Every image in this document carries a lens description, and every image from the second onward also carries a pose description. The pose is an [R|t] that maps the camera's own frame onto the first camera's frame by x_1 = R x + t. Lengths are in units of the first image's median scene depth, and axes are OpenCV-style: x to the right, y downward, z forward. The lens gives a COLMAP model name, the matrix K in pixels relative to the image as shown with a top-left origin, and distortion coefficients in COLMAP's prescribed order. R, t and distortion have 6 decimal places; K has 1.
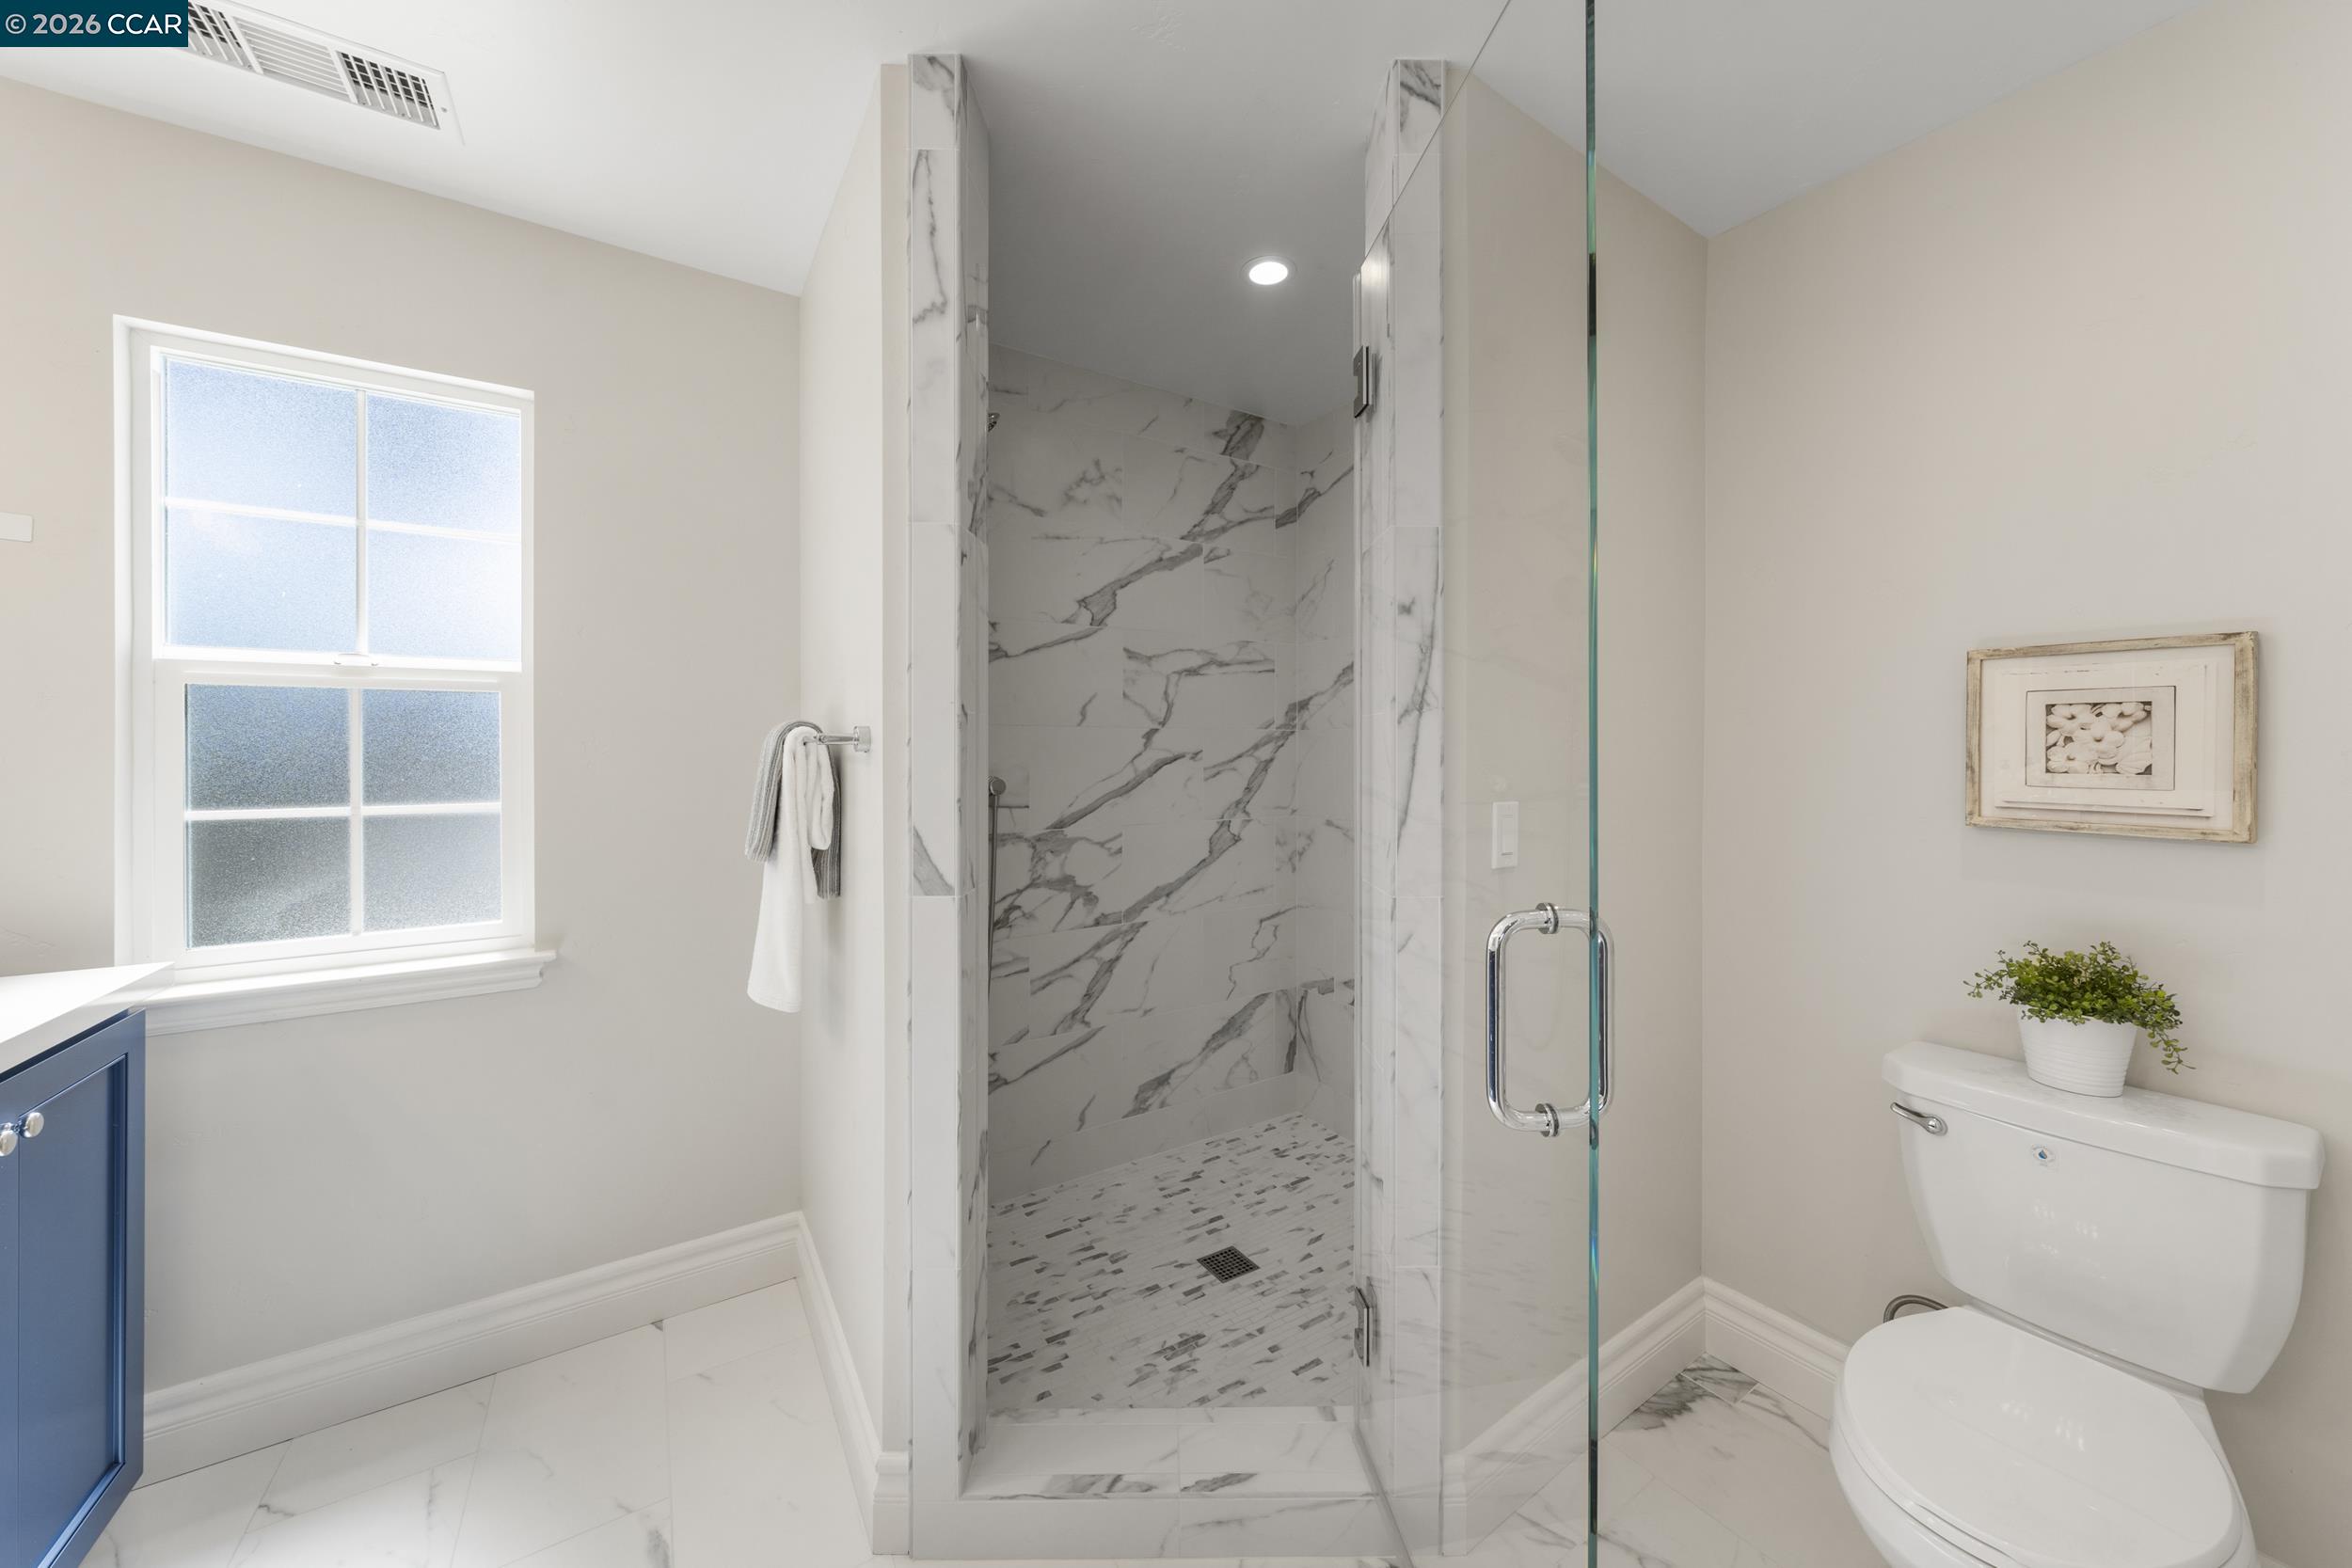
lens RADIAL K [[824.5, 0, 1179.5], [0, 824.5, 750.2], [0, 0, 1]] dist [-0.001267, -0.000335]
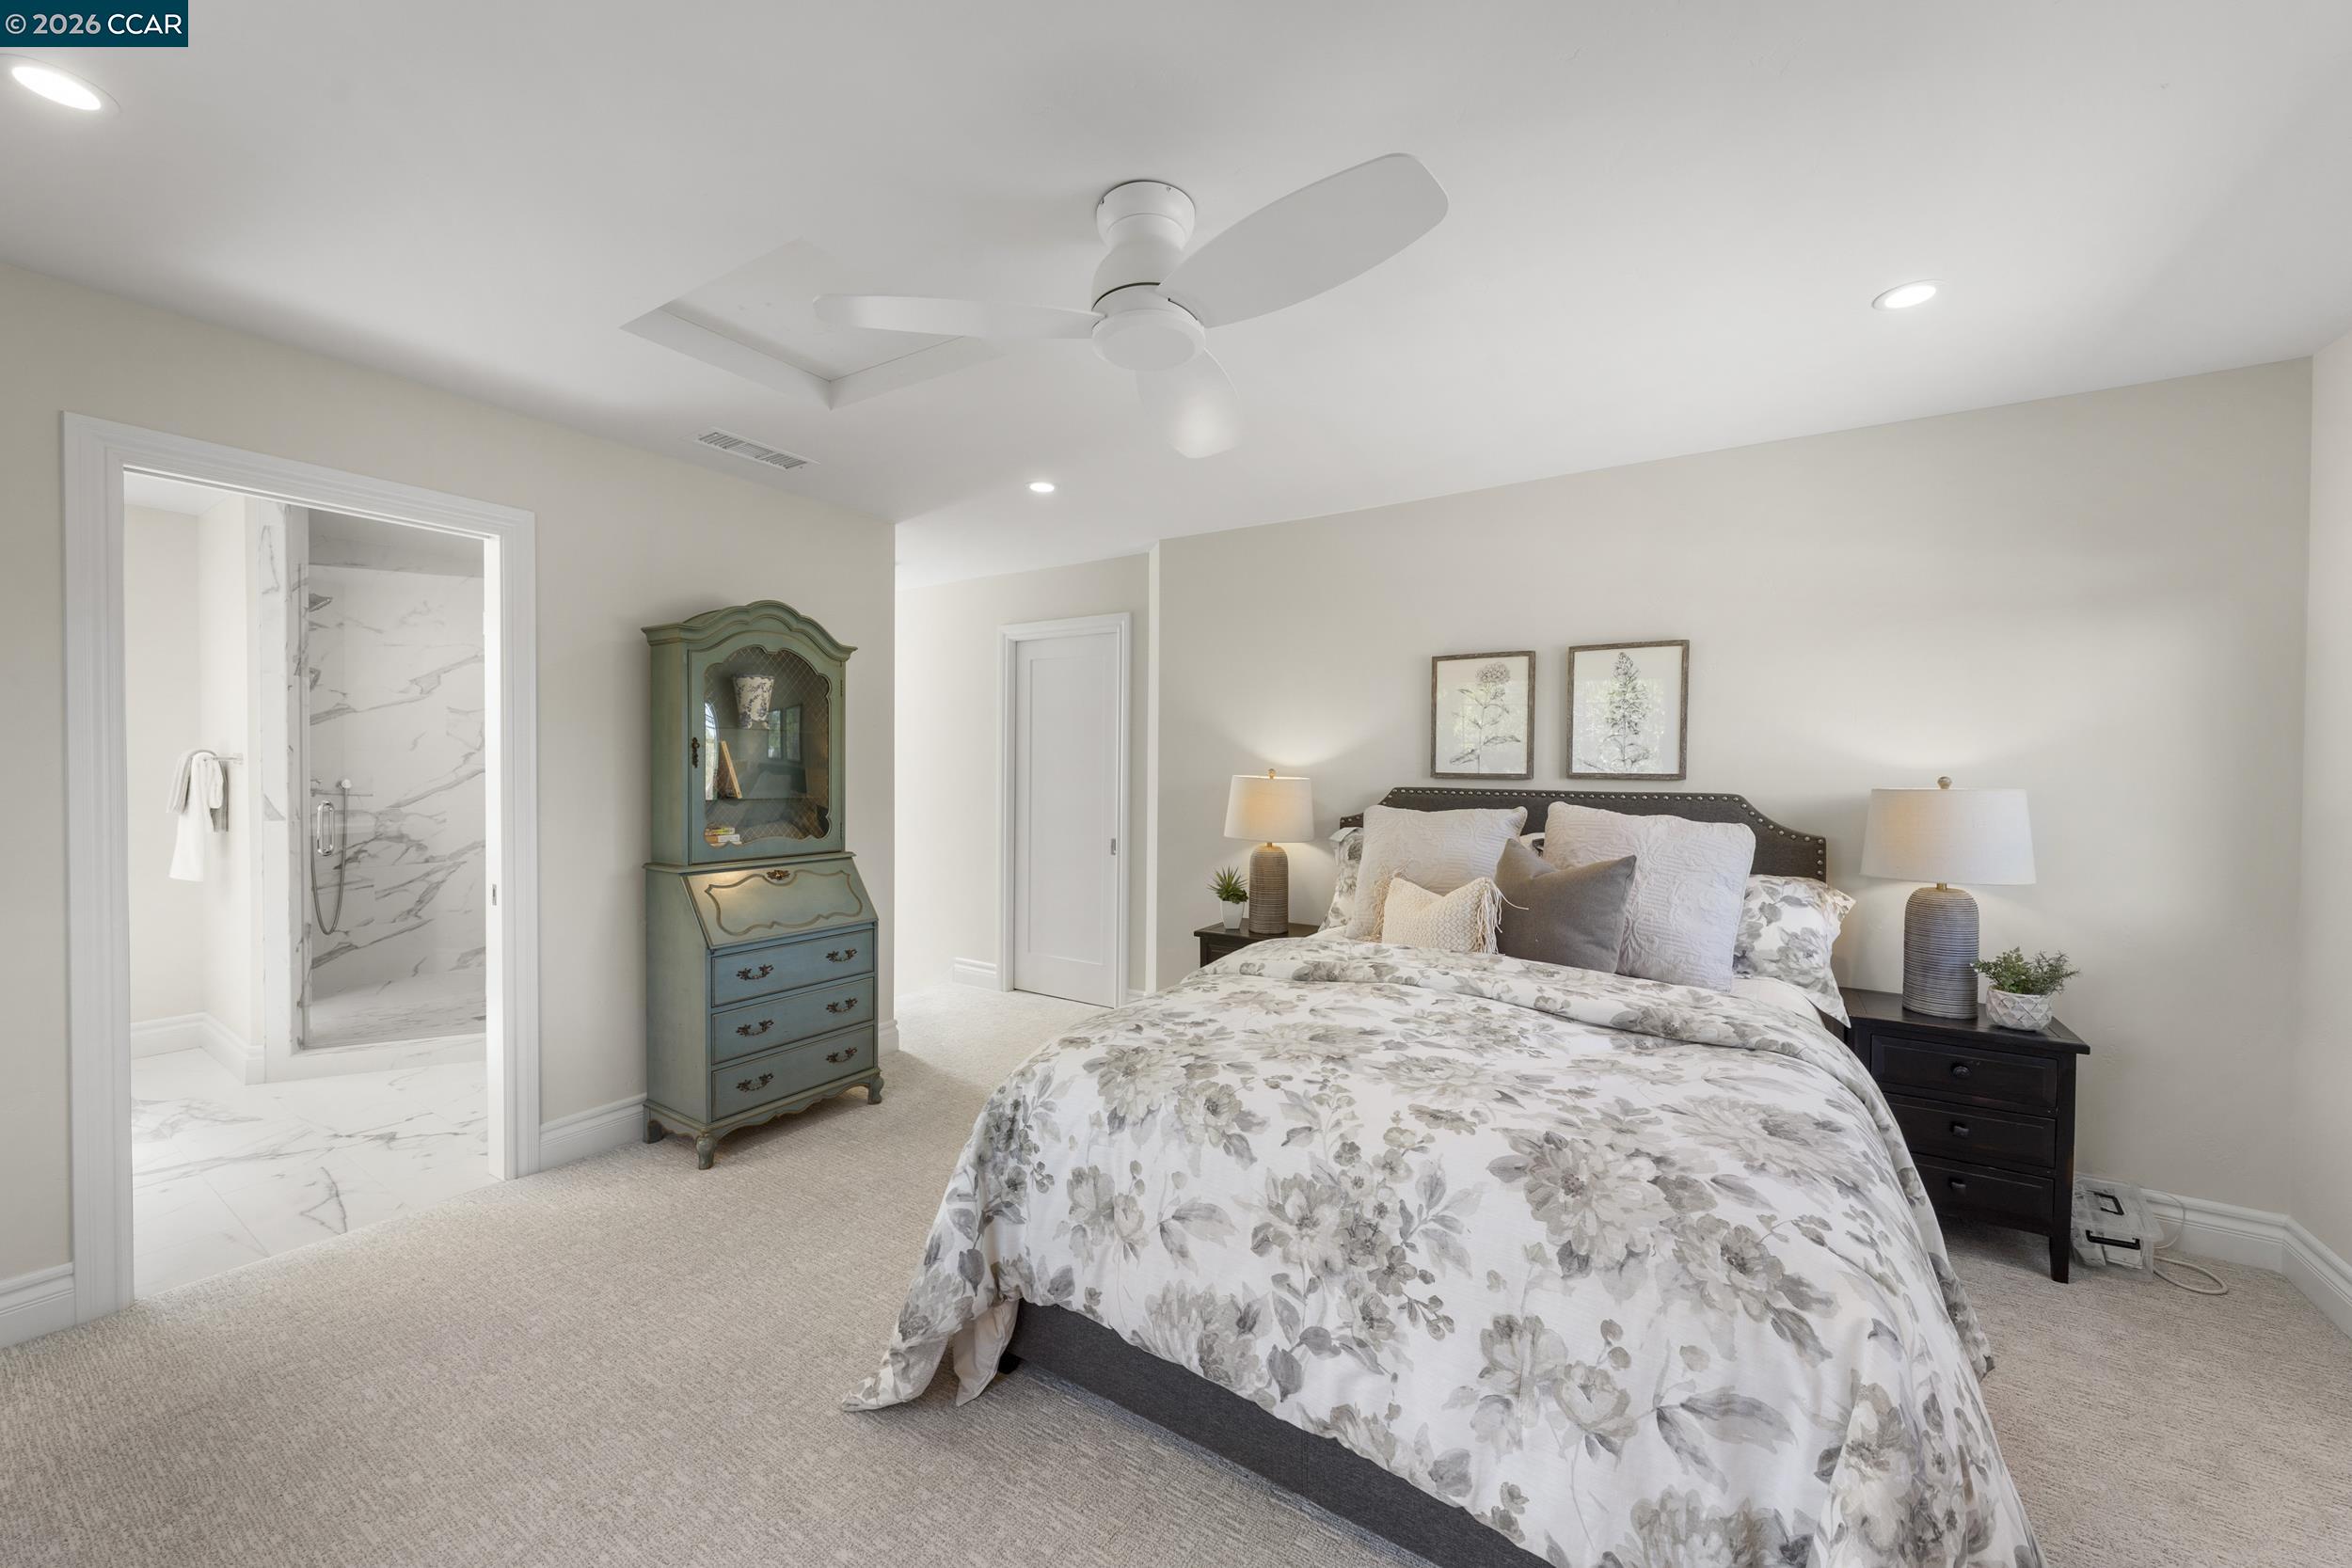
lens RADIAL K [[878.5, 0, 1176.0], [0, 878.5, 784.0], [0, 0, 1]] dist [-0.002955, -0.000433]
pose [[0.915412, 0.000934, 0.402516, 0.677605], [-0.008813, 0.999804, 0.017723, -0.005542], [-0.402421, -0.019772, 0.915241, -1.511487]]
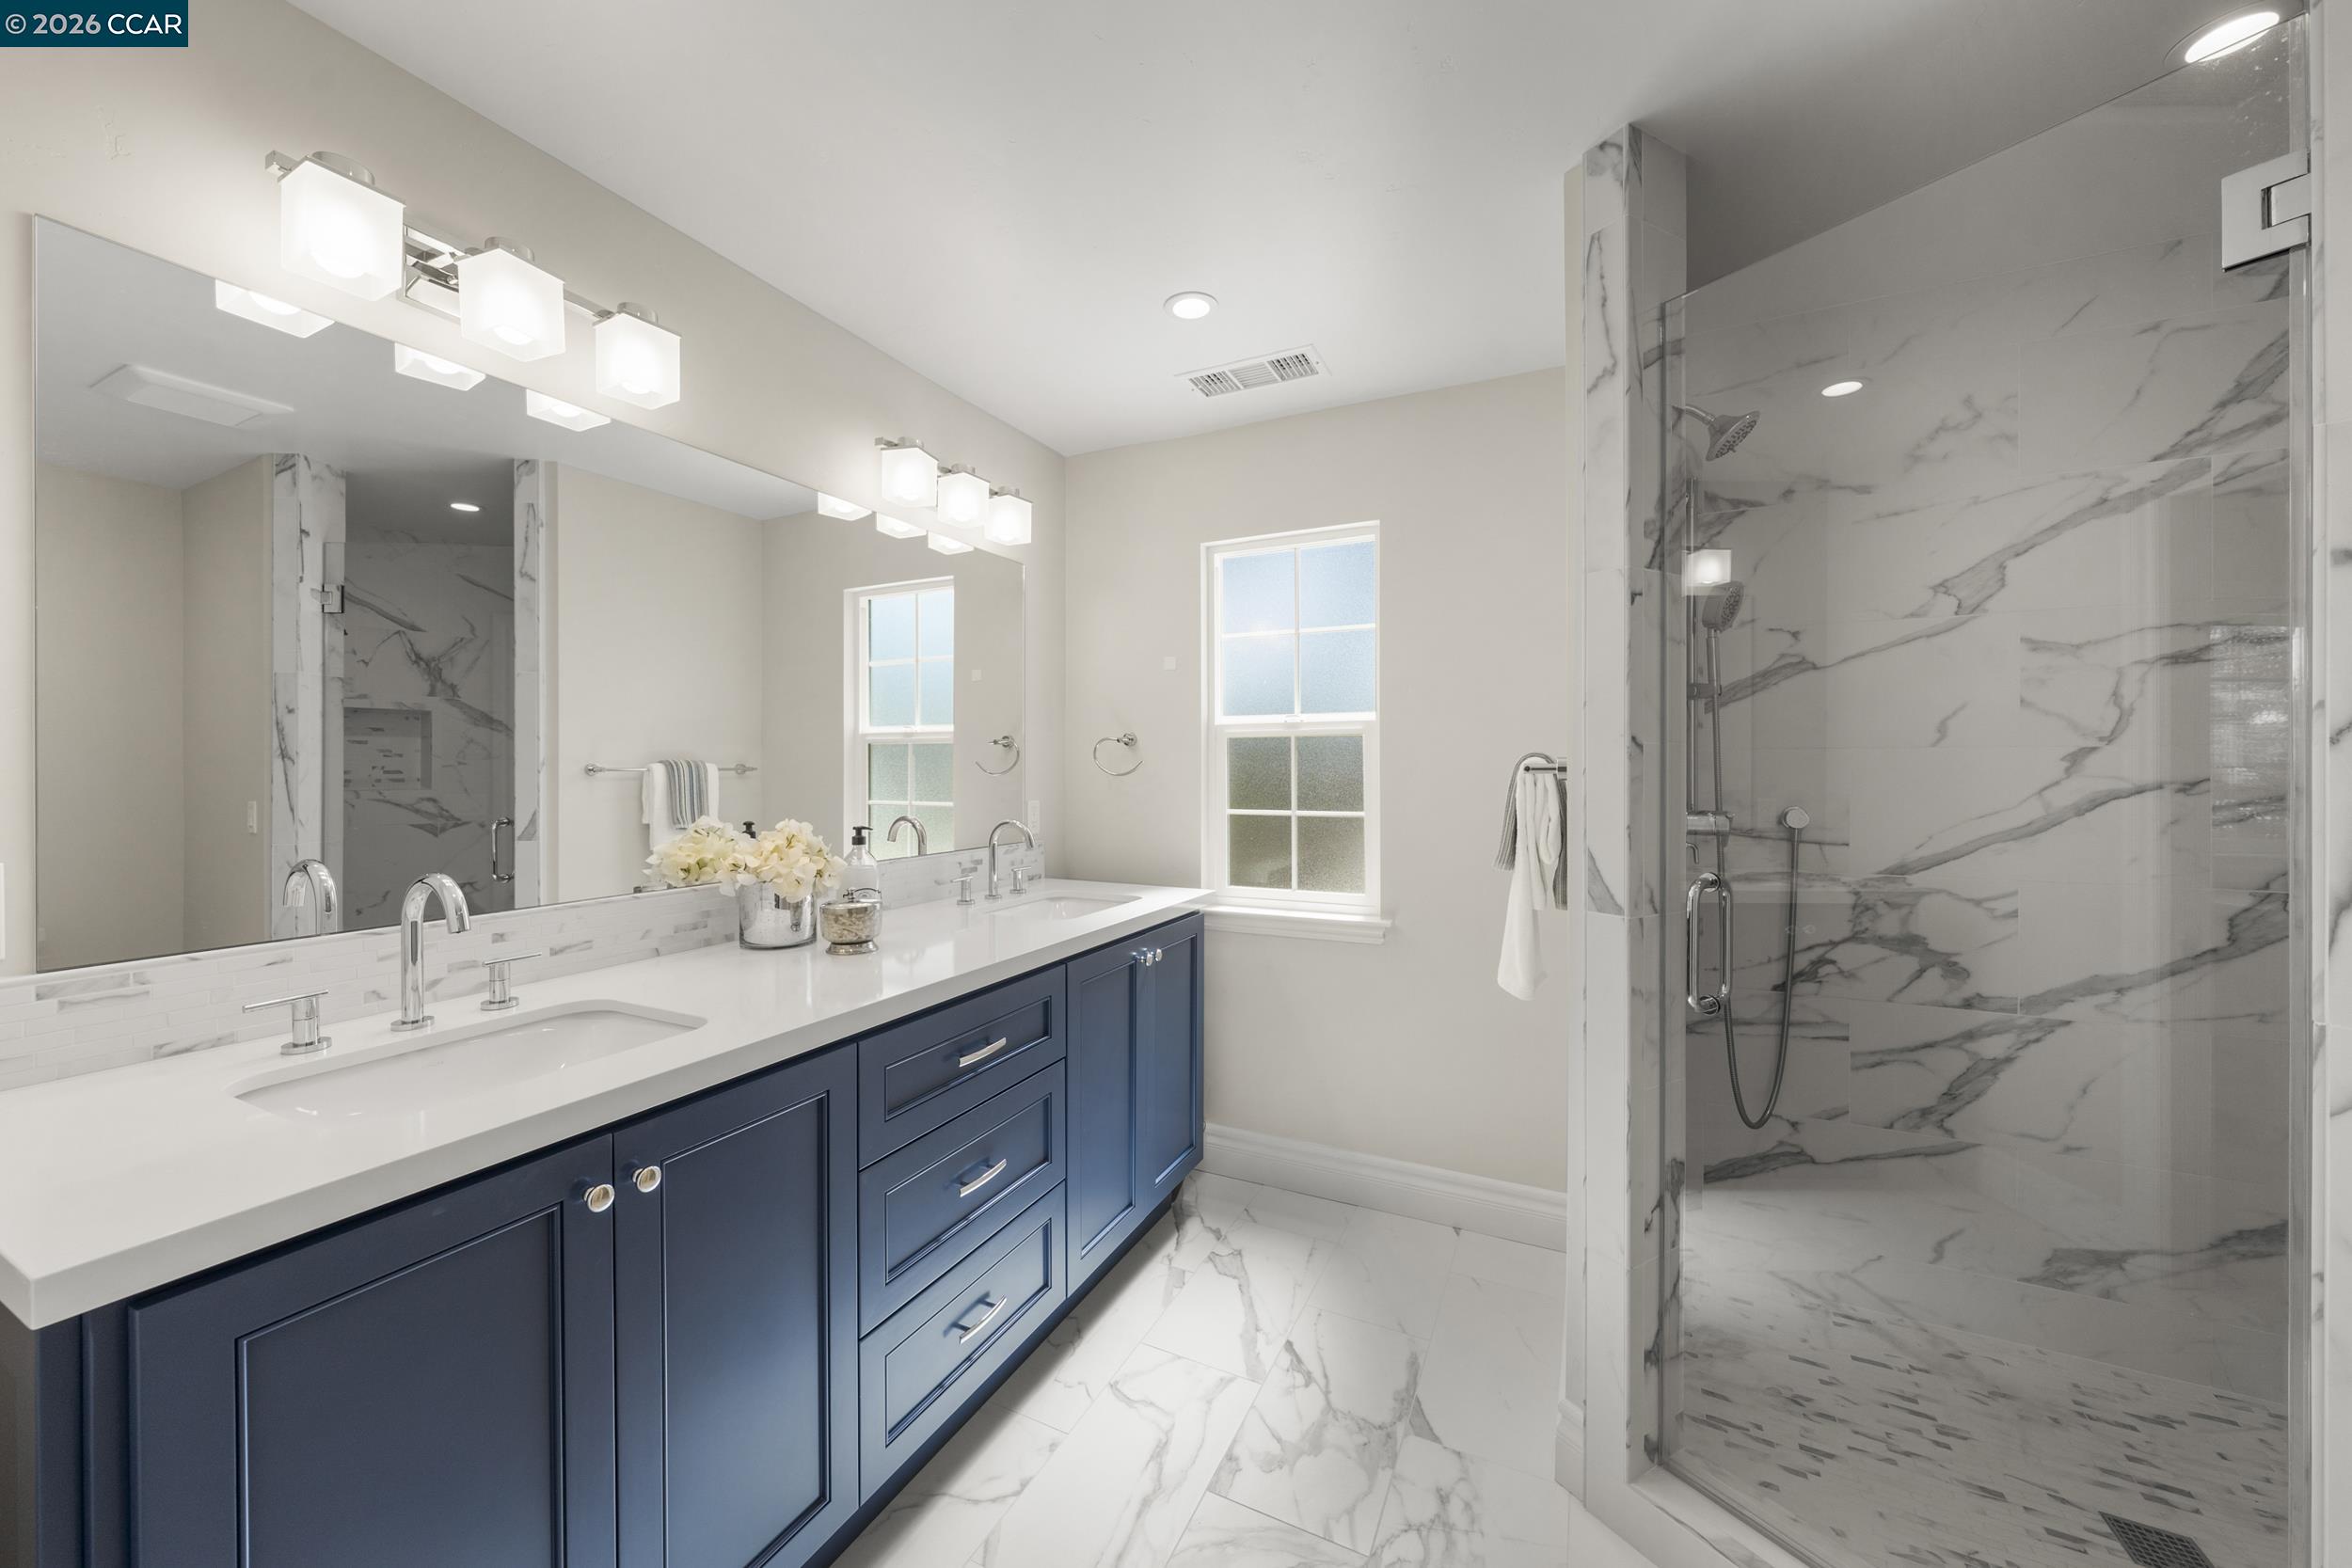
lens RADIAL K [[856.4, 0, 1166.2], [0, 856.4, 771.5], [0, 0, 1]] dist [-0.001060, -0.000162]
pose [[0.508979, 0.002071, -0.860777, 0.221782], [-0.000463, 0.999998, 0.002132, -0.007601], [0.860779, -0.000687, 0.508978, -0.042312]]
